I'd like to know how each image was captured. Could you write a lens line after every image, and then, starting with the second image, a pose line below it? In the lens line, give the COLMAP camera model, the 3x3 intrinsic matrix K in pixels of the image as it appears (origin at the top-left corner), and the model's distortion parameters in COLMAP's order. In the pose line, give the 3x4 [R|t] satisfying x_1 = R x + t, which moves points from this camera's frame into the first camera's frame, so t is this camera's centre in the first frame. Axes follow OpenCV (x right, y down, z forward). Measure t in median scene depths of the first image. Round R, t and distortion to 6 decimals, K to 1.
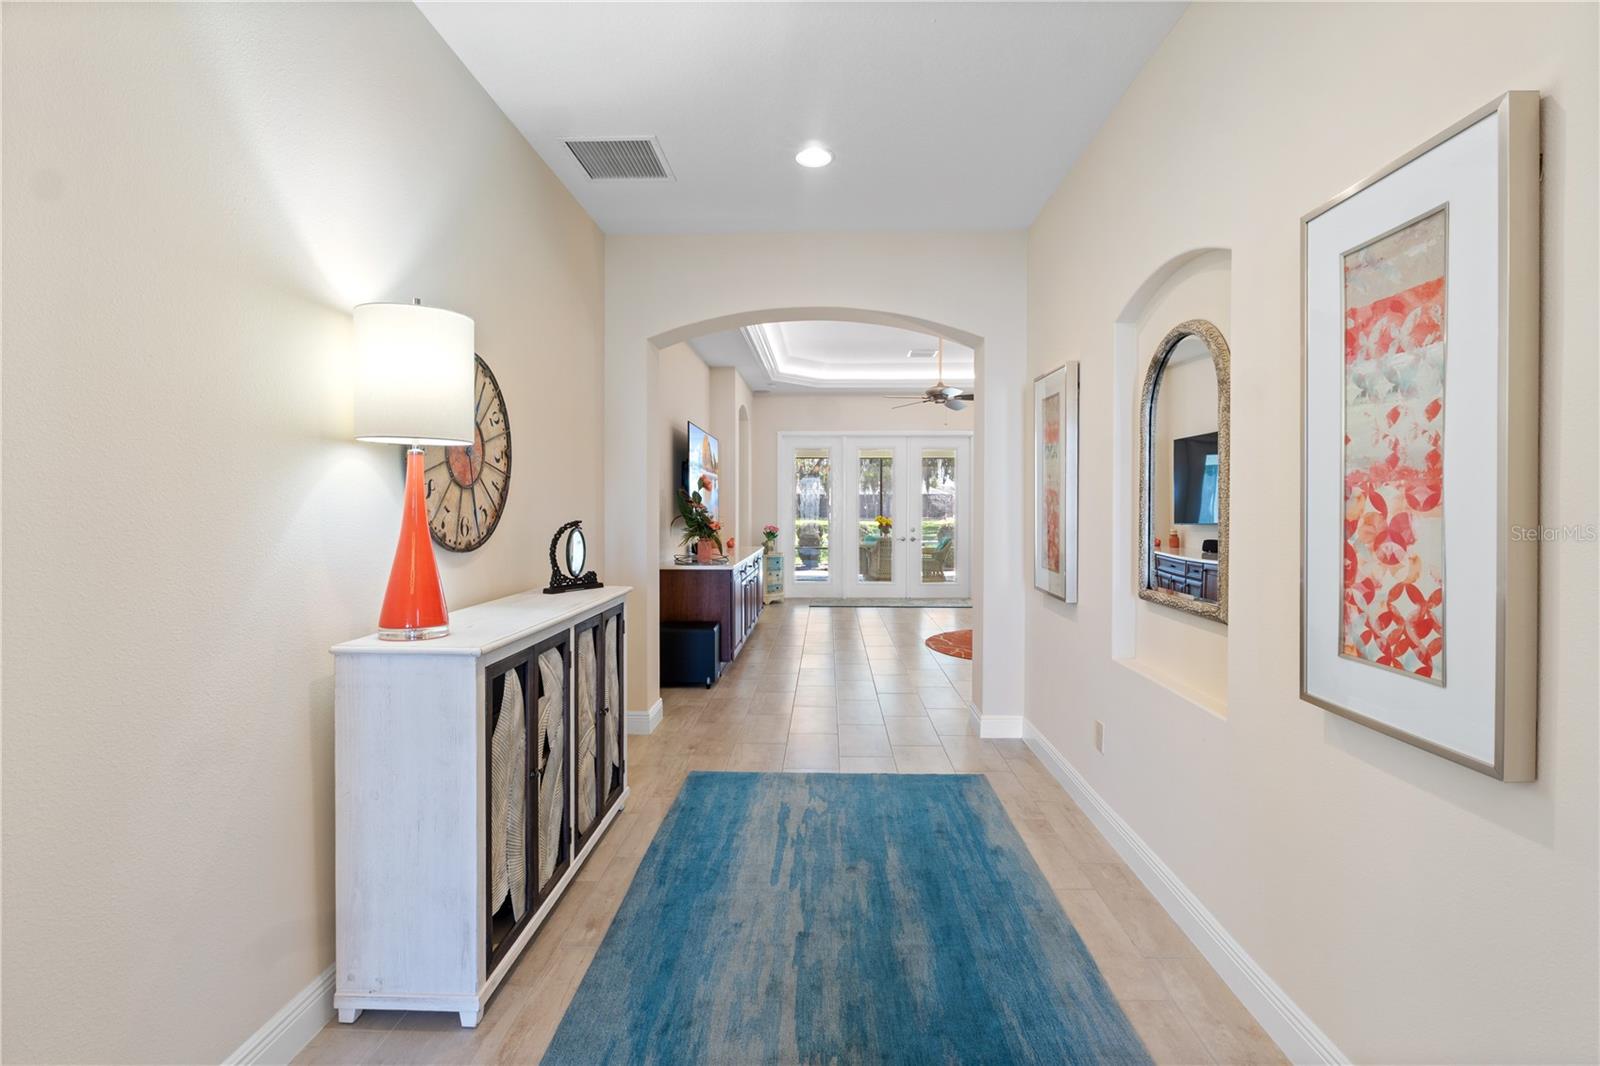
lens RADIAL K [[737.1, 0, 801.0], [0, 737.1, 518.5], [0, 0, 1]] dist [-0.011145, 0.002910]
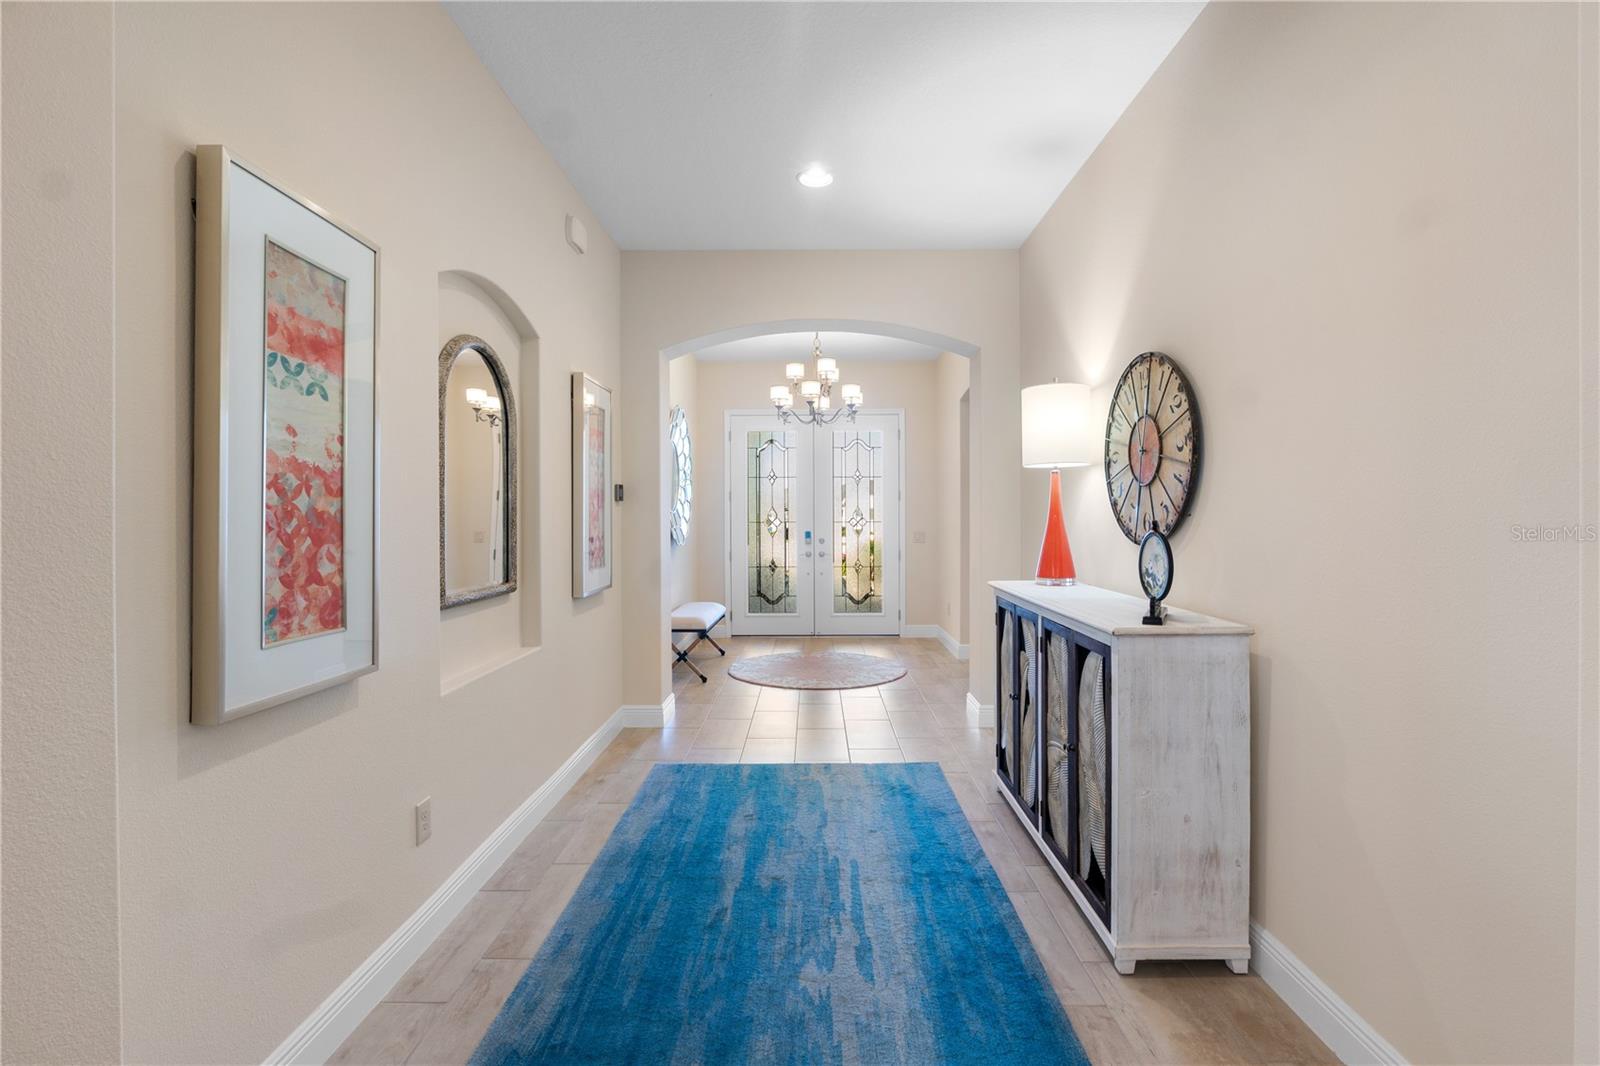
lens RADIAL K [[737.1, 0, 796.5], [0, 737.1, 523.9], [0, 0, 1]] dist [-0.011145, 0.002910]
pose [[-0.999927, 0.003062, -0.011667, 0.052351], [0.002723, 0.999576, 0.029001, -0.017228], [0.011751, 0.028967, -0.999511, 1.901361]]
